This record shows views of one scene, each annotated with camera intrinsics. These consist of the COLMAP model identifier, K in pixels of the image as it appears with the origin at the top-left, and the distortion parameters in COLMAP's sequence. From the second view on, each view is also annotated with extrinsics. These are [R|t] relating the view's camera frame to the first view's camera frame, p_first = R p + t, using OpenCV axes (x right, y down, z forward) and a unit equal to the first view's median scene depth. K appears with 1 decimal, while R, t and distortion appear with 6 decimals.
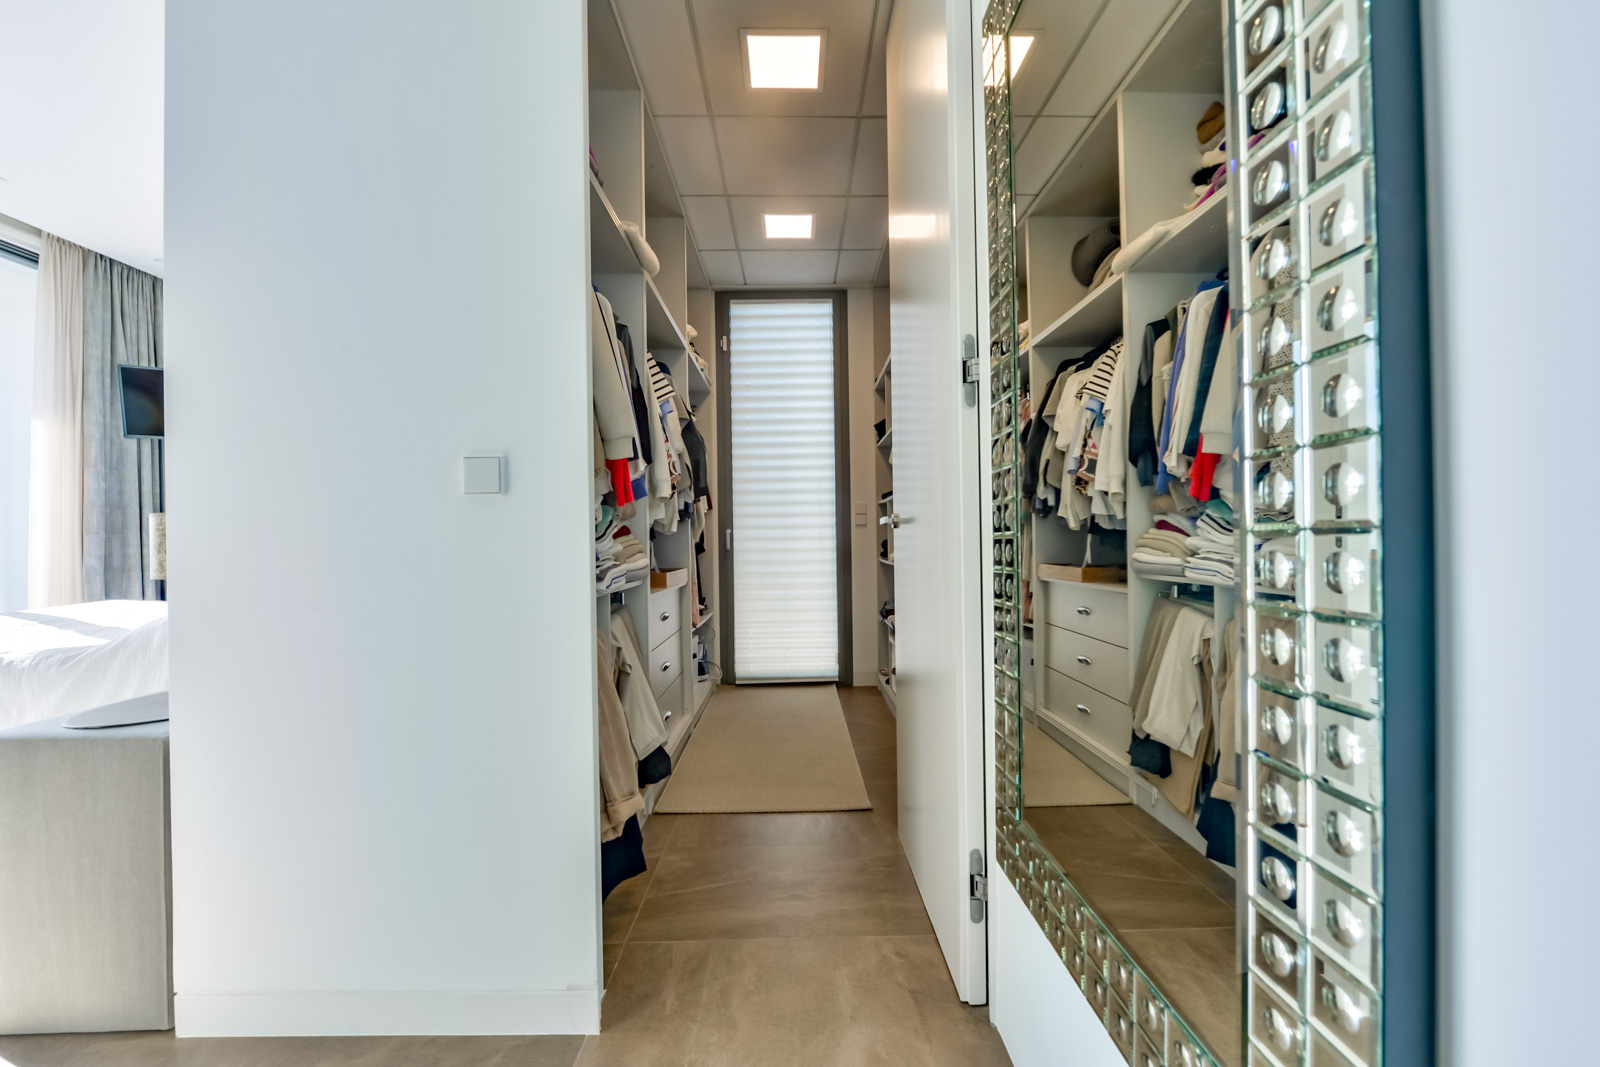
lens RADIAL K [[641.2, 0, 799.8], [0, 641.2, 539.2], [0, 0, 1]] dist [-0.000433, -0.000334]
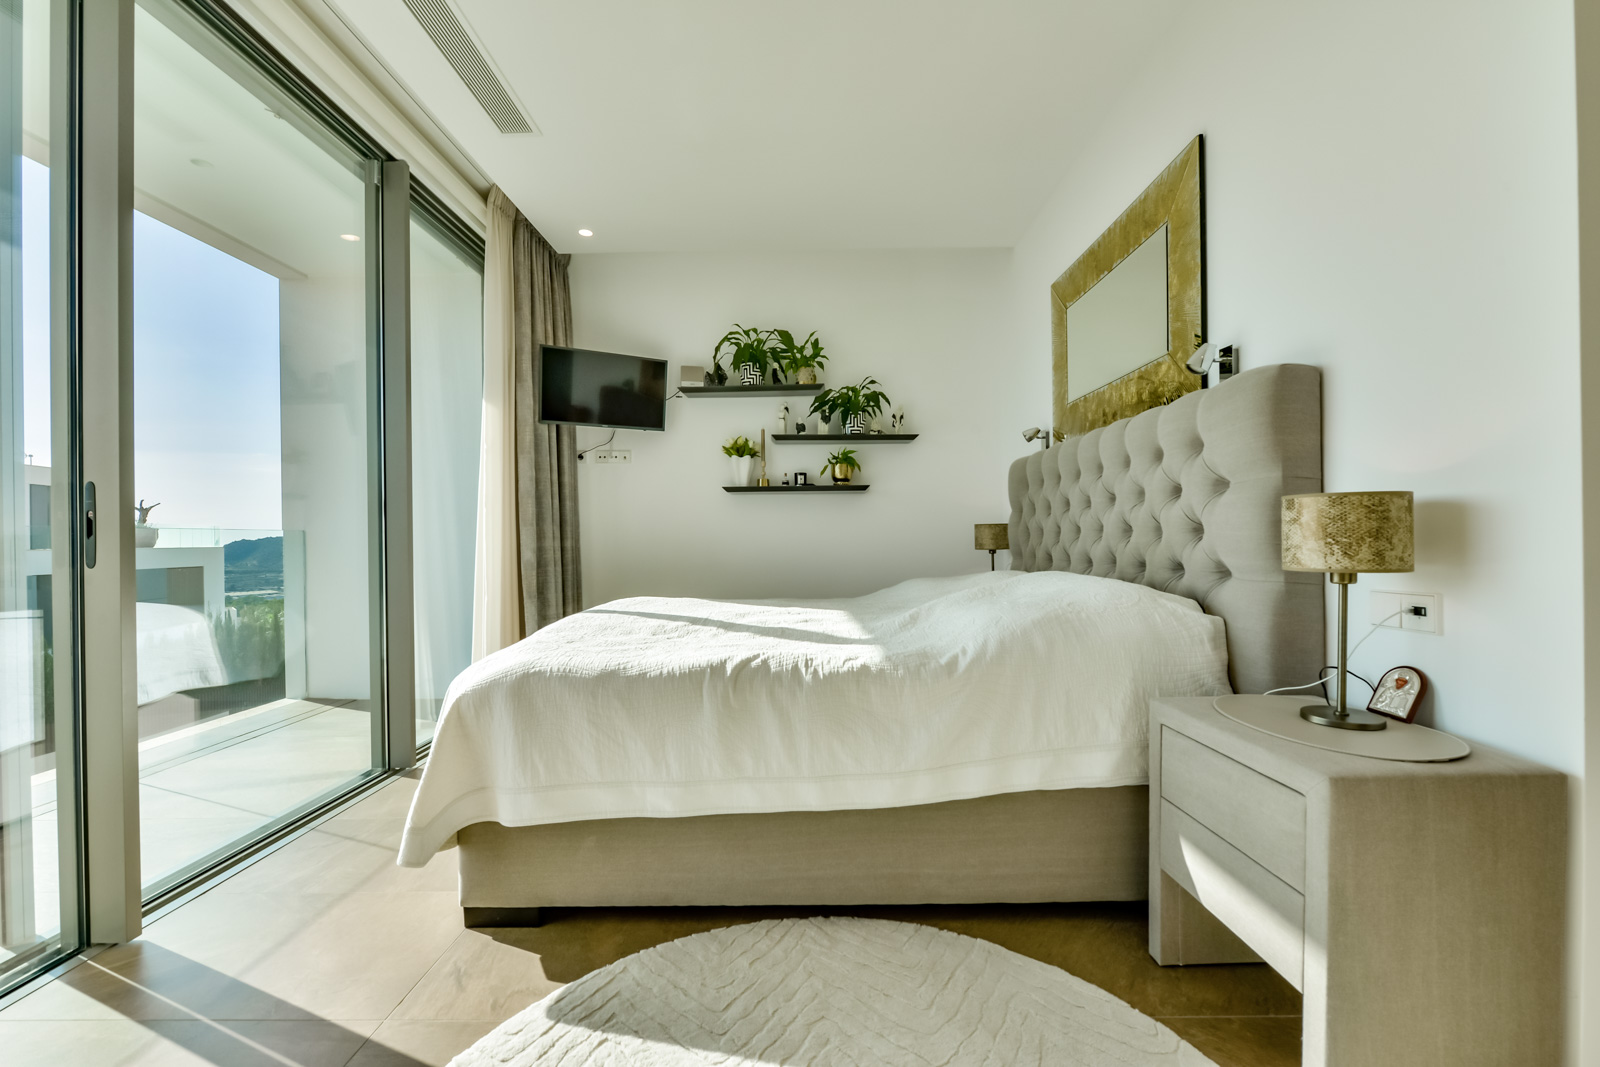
lens RADIAL K [[641.2, 0, 802.9], [0, 641.2, 535.4], [0, 0, 1]] dist [-0.000433, -0.000334]
pose [[0.999915, 0.006864, -0.011115, -0.688440], [-0.006933, 0.999957, -0.006214, 0.009649], [0.011072, 0.006291, 0.999919, 0.071789]]
